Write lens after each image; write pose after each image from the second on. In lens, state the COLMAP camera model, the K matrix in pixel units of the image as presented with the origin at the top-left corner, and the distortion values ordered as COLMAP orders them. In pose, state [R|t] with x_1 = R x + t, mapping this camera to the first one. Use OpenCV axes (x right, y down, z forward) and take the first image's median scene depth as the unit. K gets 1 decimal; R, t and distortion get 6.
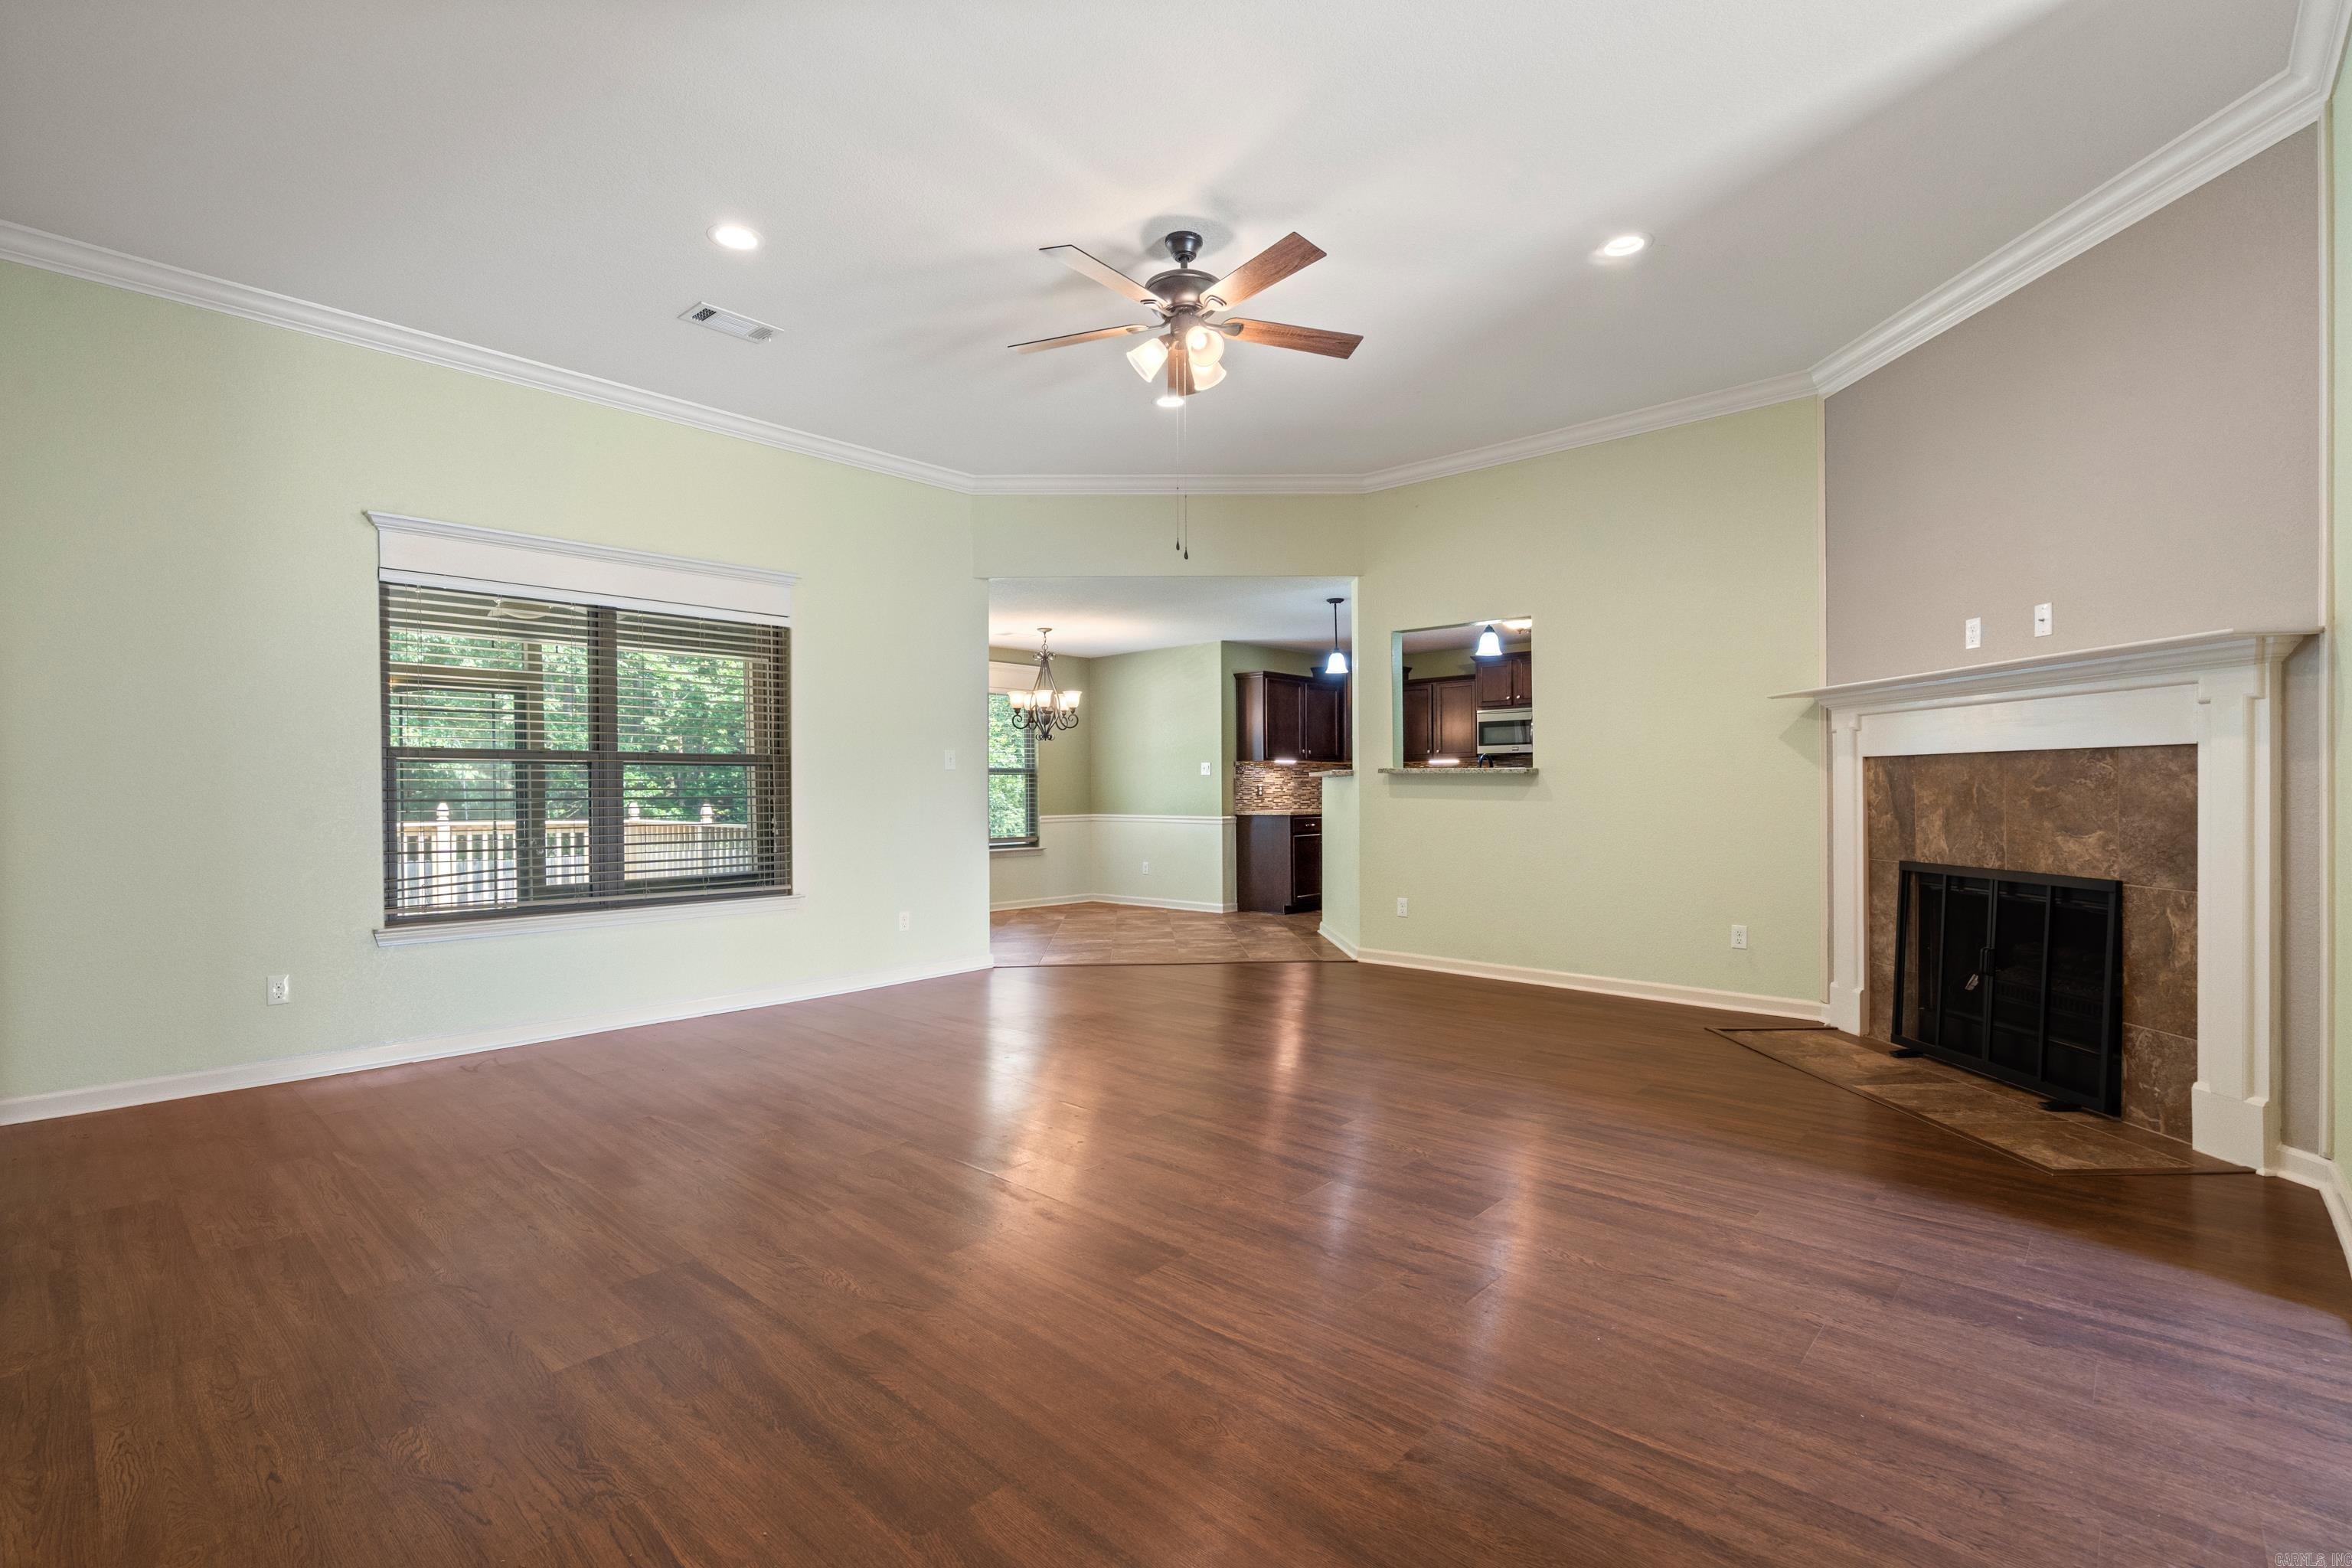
lens RADIAL K [[1062.5, 0, 1171.4], [0, 1062.5, 788.6], [0, 0, 1]] dist [-0.003525, 0.000745]
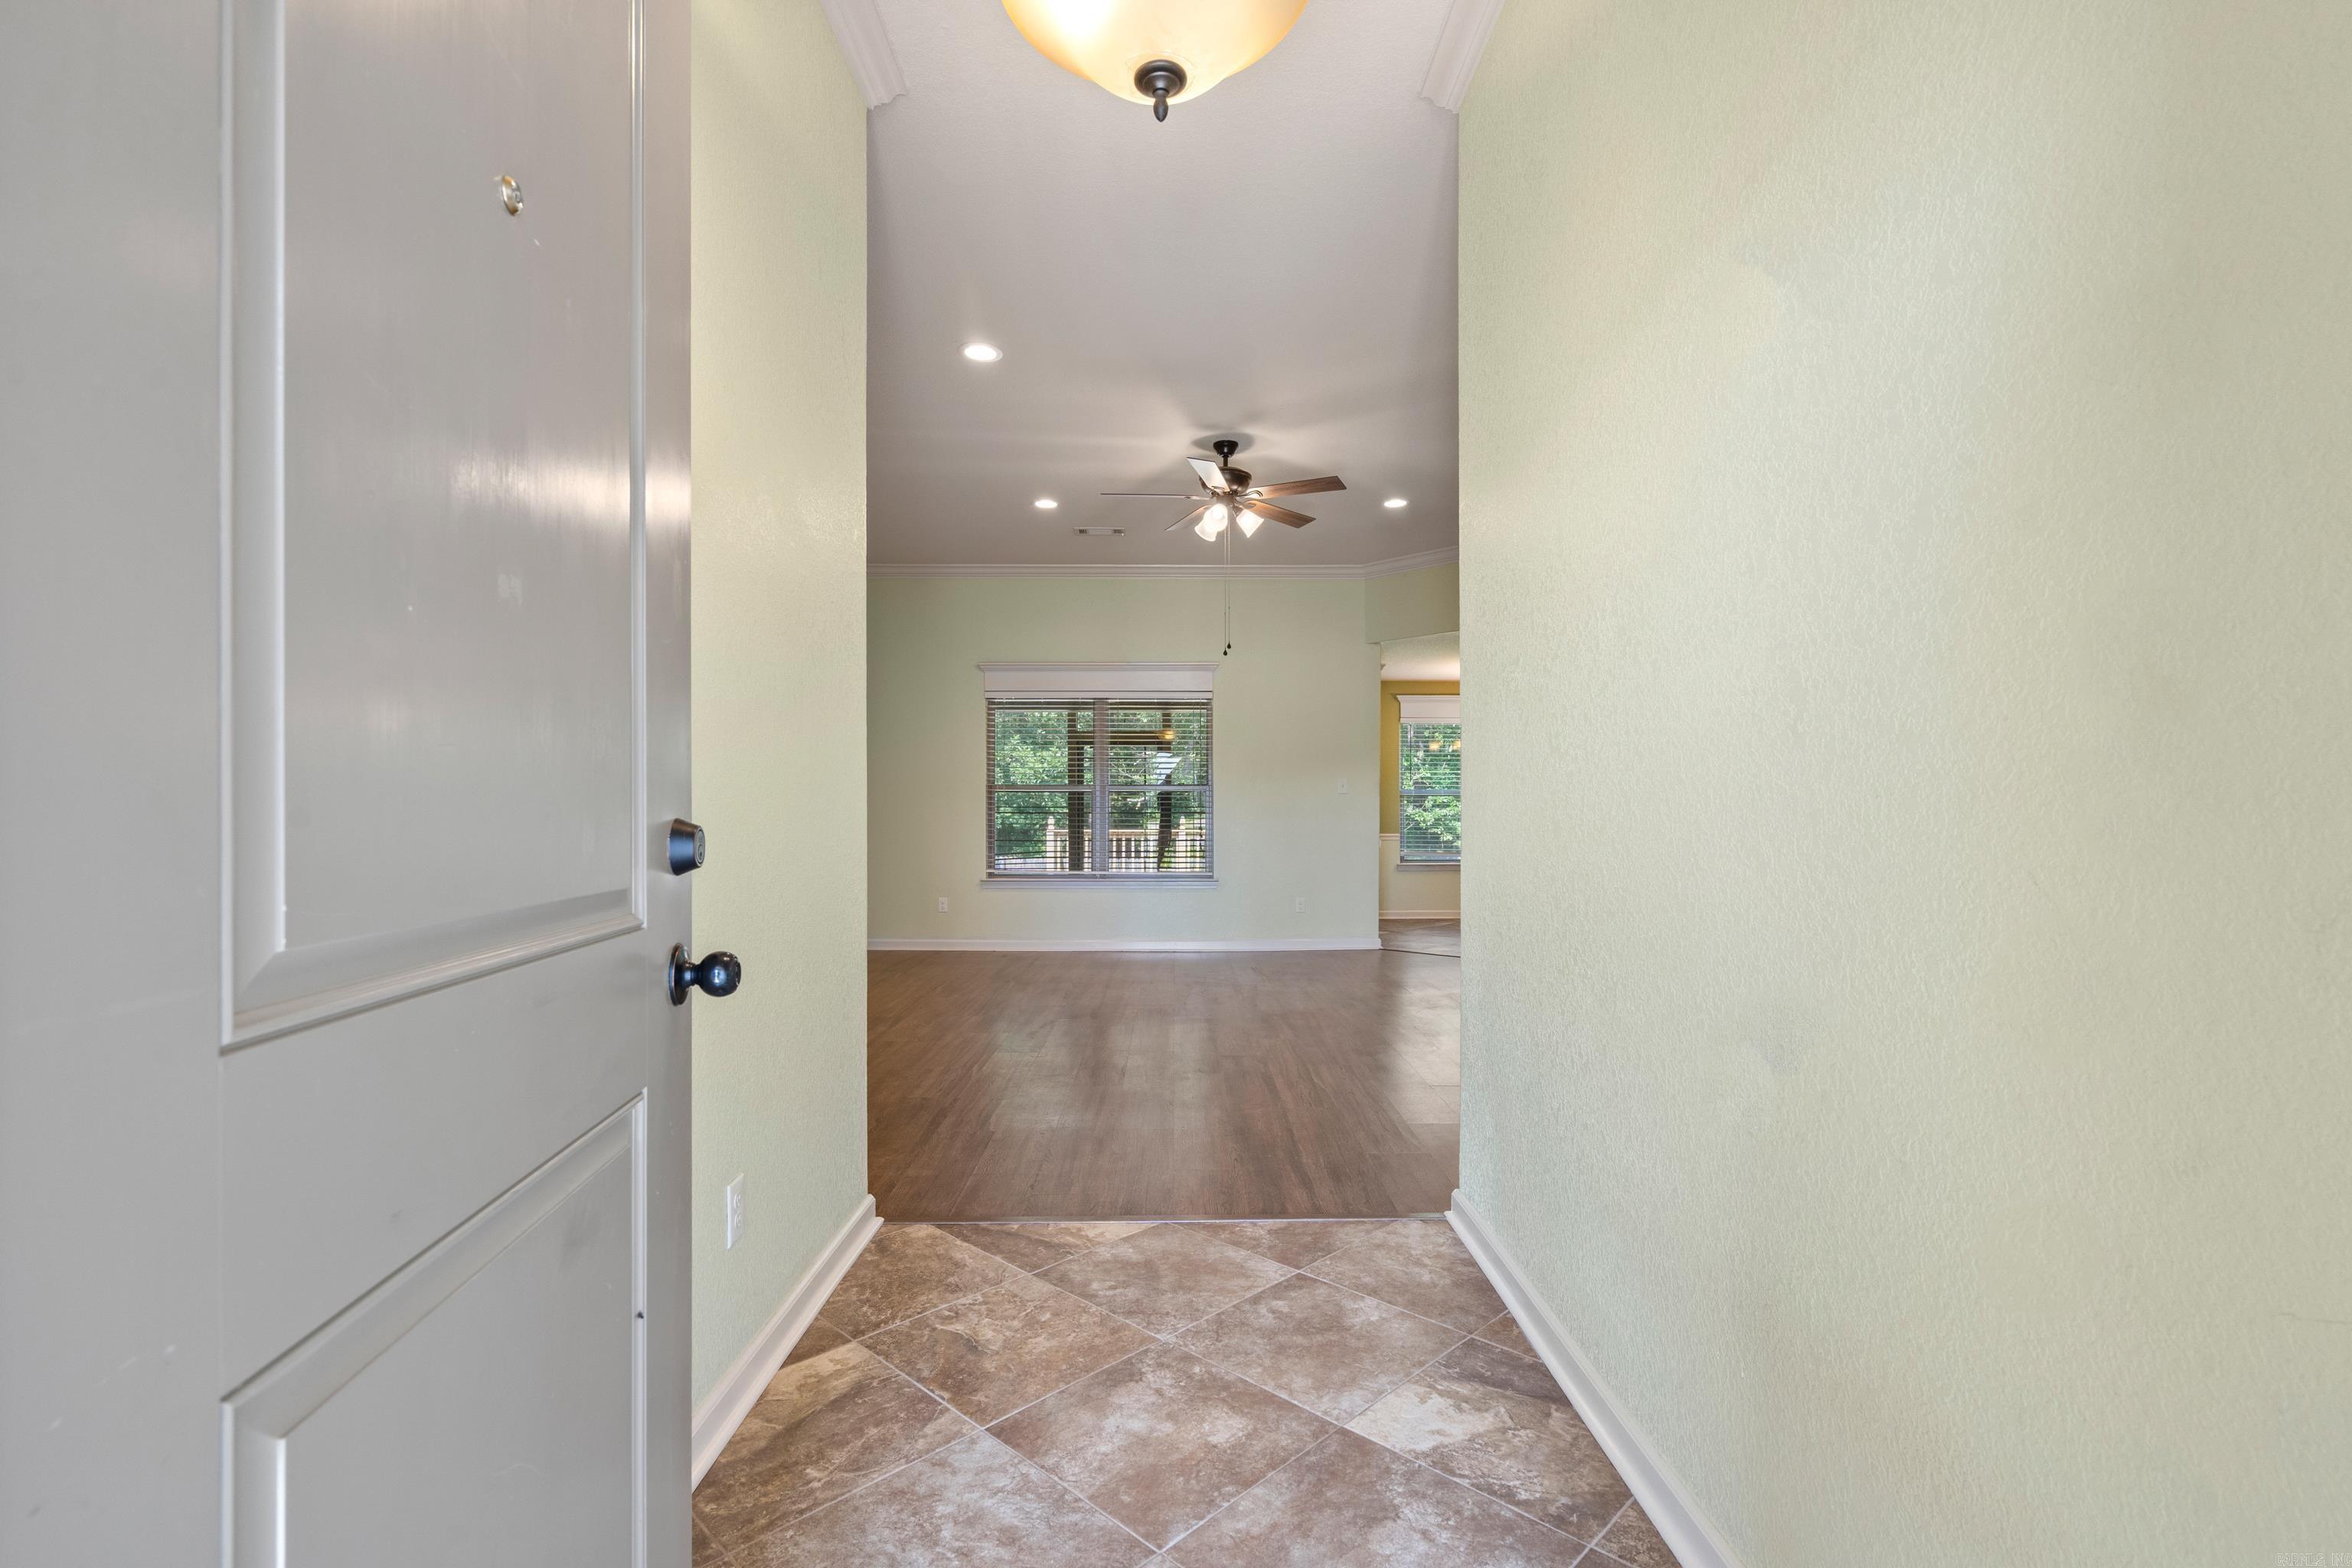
lens RADIAL K [[1077.6, 0, 1170.3], [0, 1077.6, 804.6], [0, 0, 1]] dist [-0.003270, 0.001431]
pose [[0.679297, -0.003798, -0.733854, 1.074705], [0.001748, 0.999992, -0.003557, -0.001019], [0.733862, 0.001134, 0.679298, -0.094178]]
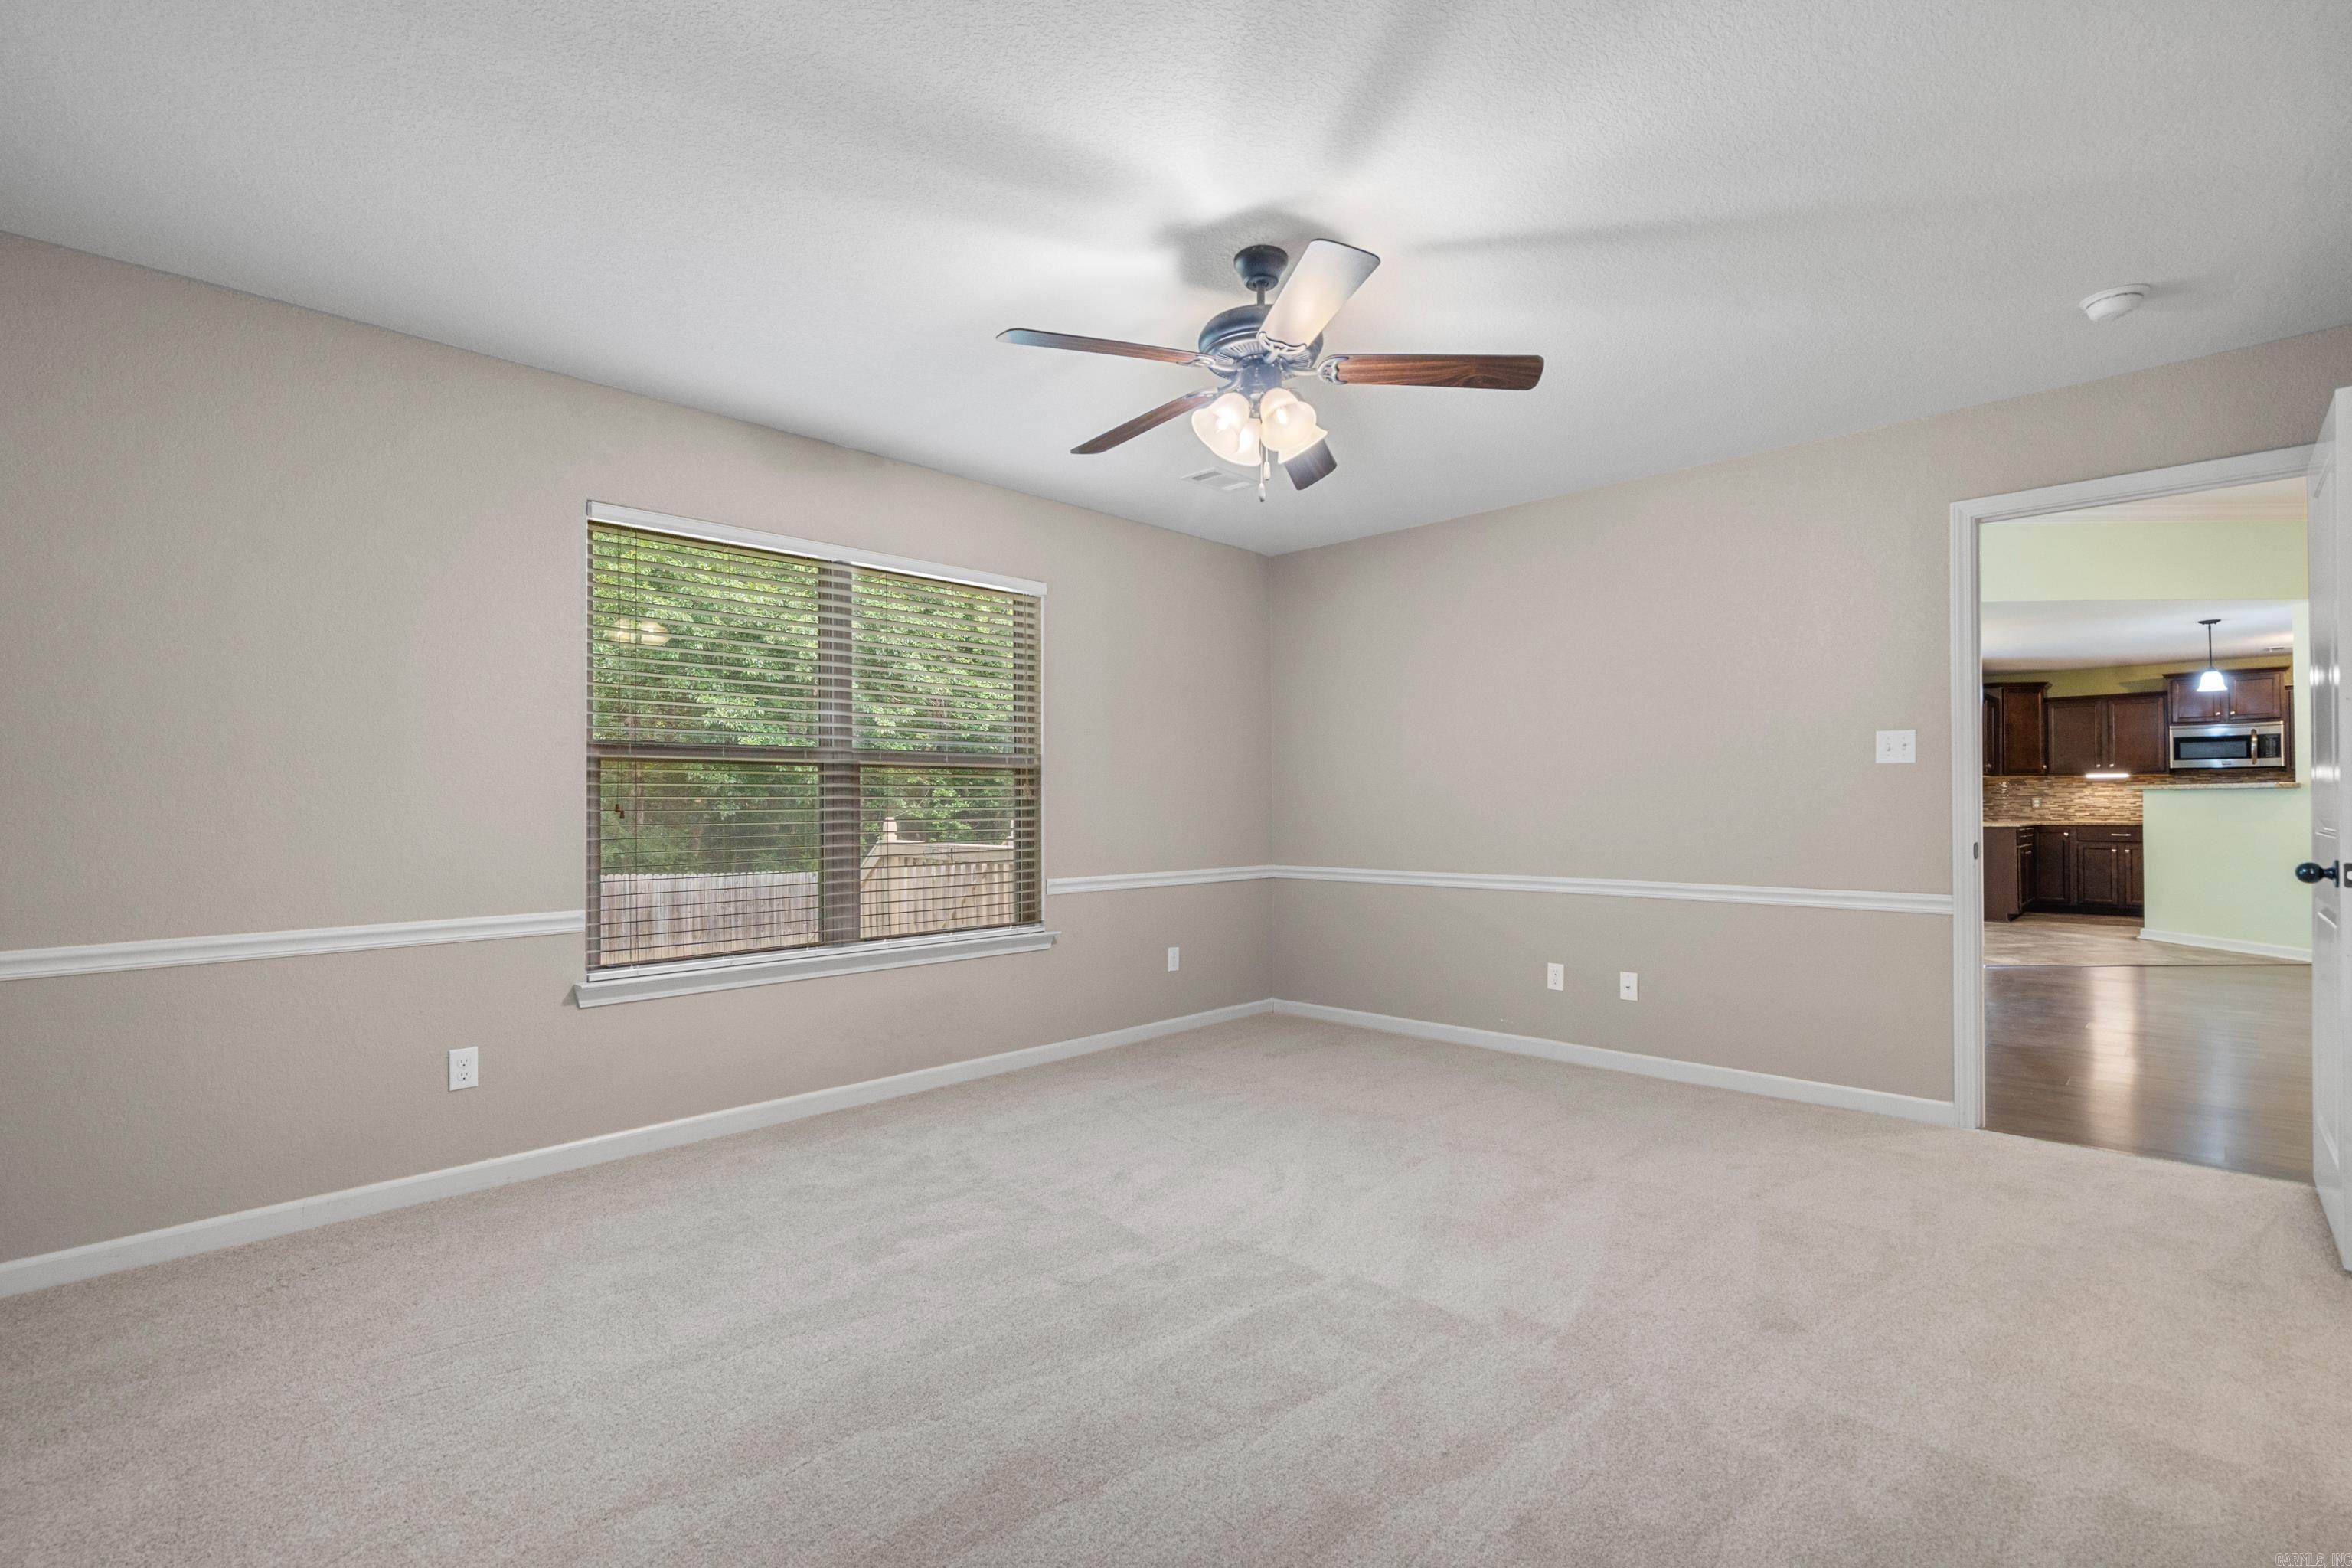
lens RADIAL K [[1062.5, 0, 1171.4], [0, 1062.5, 788.6], [0, 0, 1]] dist [-0.003525, 0.000745]
pose [[0.999533, -0.000906, -0.030548, -1.668176], [0.000529, 0.999924, -0.012332, -0.001475], [0.030557, 0.012310, 0.999457, -0.138129]]
